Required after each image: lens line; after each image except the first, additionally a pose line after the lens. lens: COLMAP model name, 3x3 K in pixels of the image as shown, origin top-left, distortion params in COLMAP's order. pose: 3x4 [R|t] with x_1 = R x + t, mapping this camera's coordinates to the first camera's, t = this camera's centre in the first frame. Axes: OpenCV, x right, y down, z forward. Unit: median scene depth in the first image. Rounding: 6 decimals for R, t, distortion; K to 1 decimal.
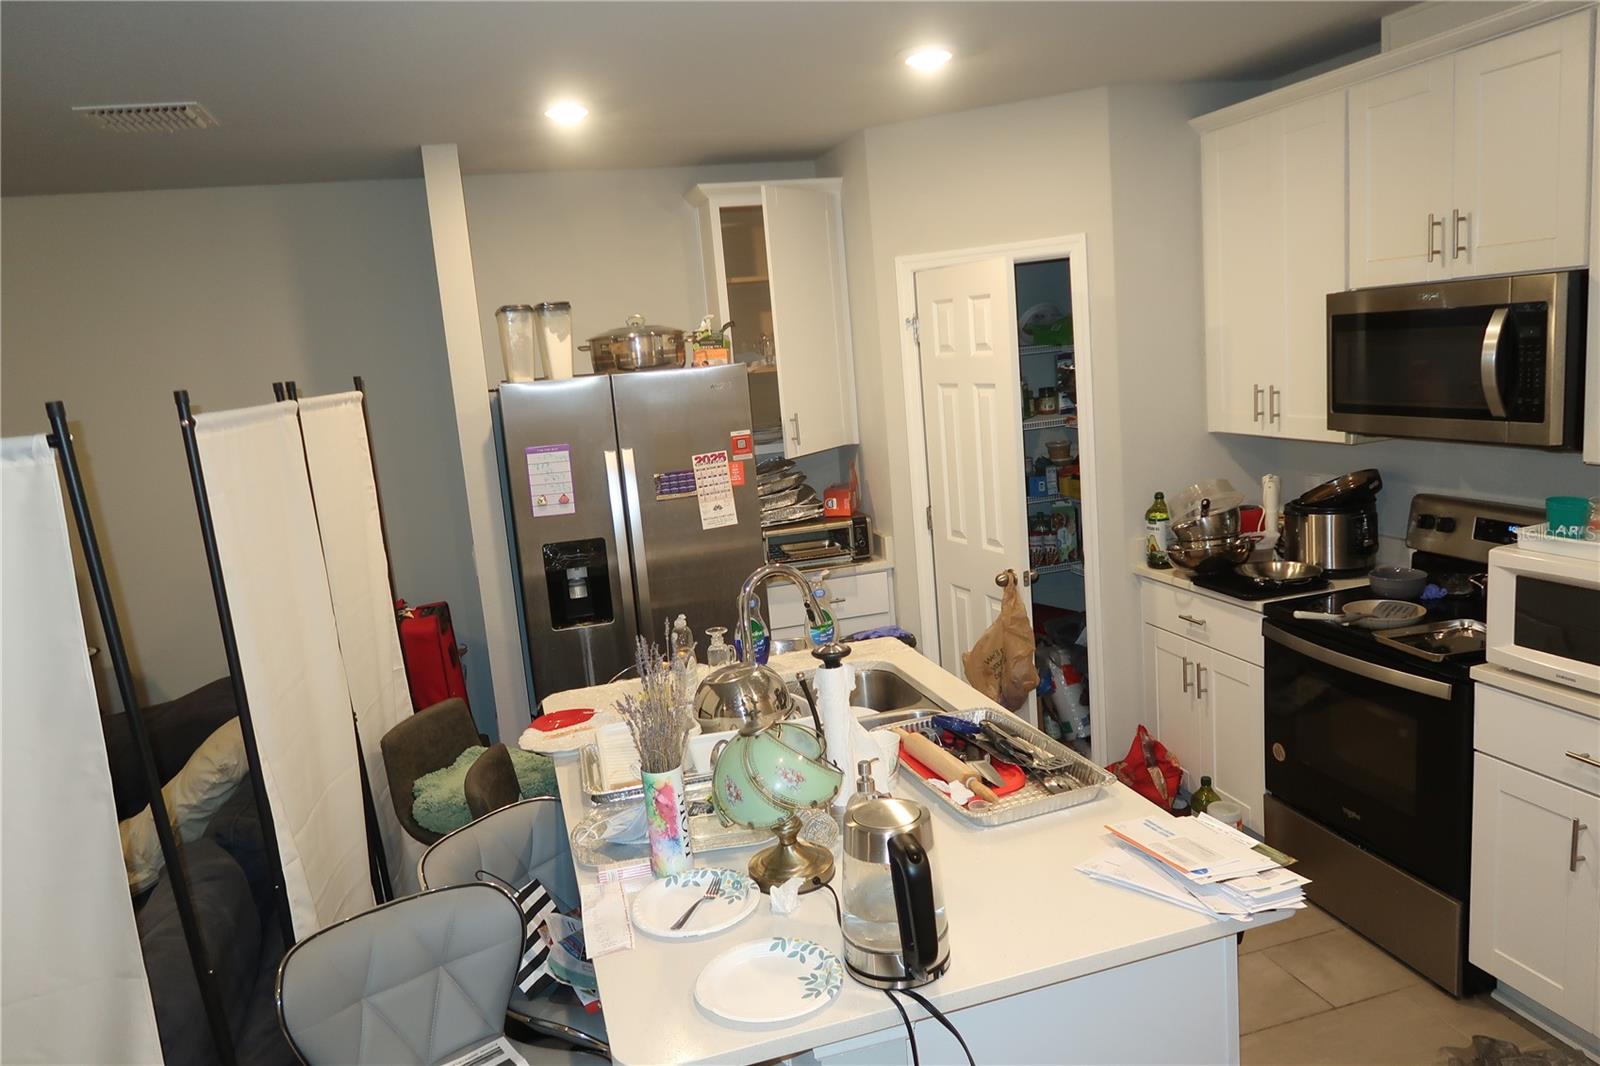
lens RADIAL K [[1100.1, 0, 798.9], [0, 1100.1, 538.7], [0, 0, 1]] dist [-0.027507, 0.011455]
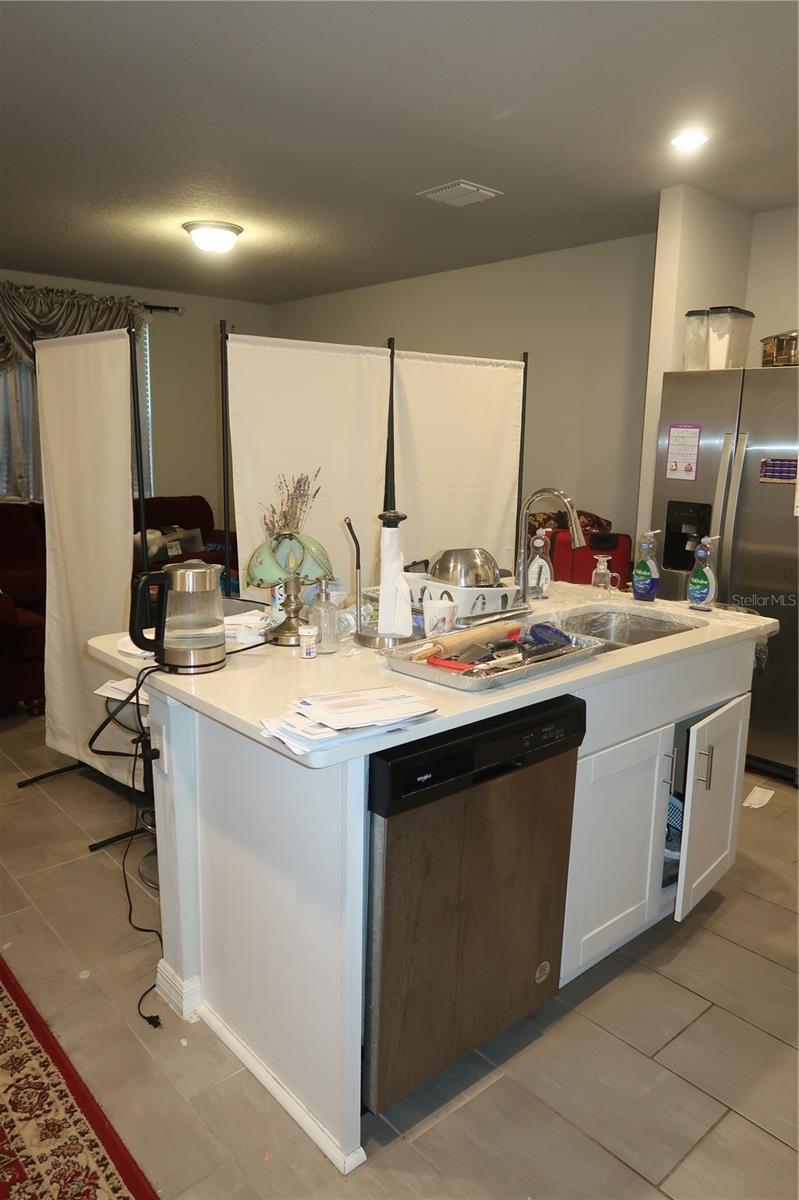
lens RADIAL K [[825.0, 0, 399.6], [0, 825.0, 603.3], [0, 0, 1]] dist [-0.027507, 0.011455]
pose [[0.422579, 0.265775, -0.866482, 0.531986], [-0.212322, 0.958463, 0.190440, 0.004253], [0.881105, 0.103497, 0.461457, 0.308256]]
